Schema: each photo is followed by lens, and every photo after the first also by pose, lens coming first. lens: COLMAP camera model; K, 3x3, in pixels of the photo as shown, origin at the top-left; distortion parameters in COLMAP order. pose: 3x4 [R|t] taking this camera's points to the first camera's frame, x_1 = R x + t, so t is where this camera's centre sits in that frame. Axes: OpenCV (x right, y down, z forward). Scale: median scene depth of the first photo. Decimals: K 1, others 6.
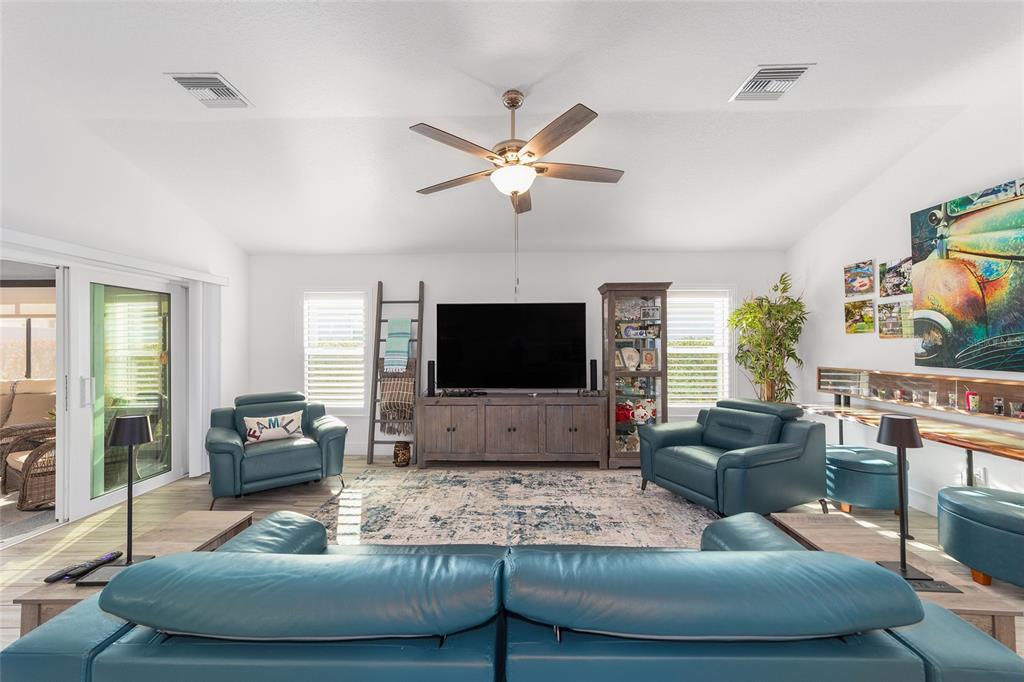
lens RADIAL K [[392.7, 0, 507.4], [0, 392.7, 339.3], [0, 0, 1]] dist [-0.002079, 0.000186]
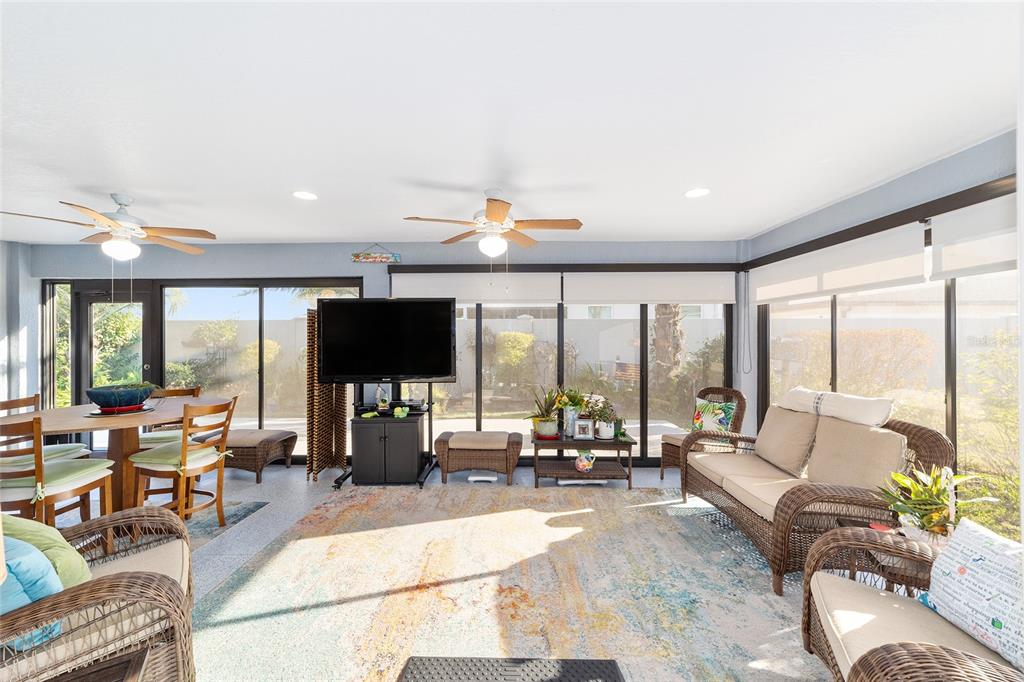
lens RADIAL K [[392.7, 0, 512.0], [0, 392.7, 331.9], [0, 0, 1]] dist [-0.002079, 0.000186]
pose [[0.003400, -0.004099, -0.999986, -0.617870], [0.014765, 0.999883, -0.004048, -0.004335], [0.999885, -0.014751, 0.003460, 0.499022]]
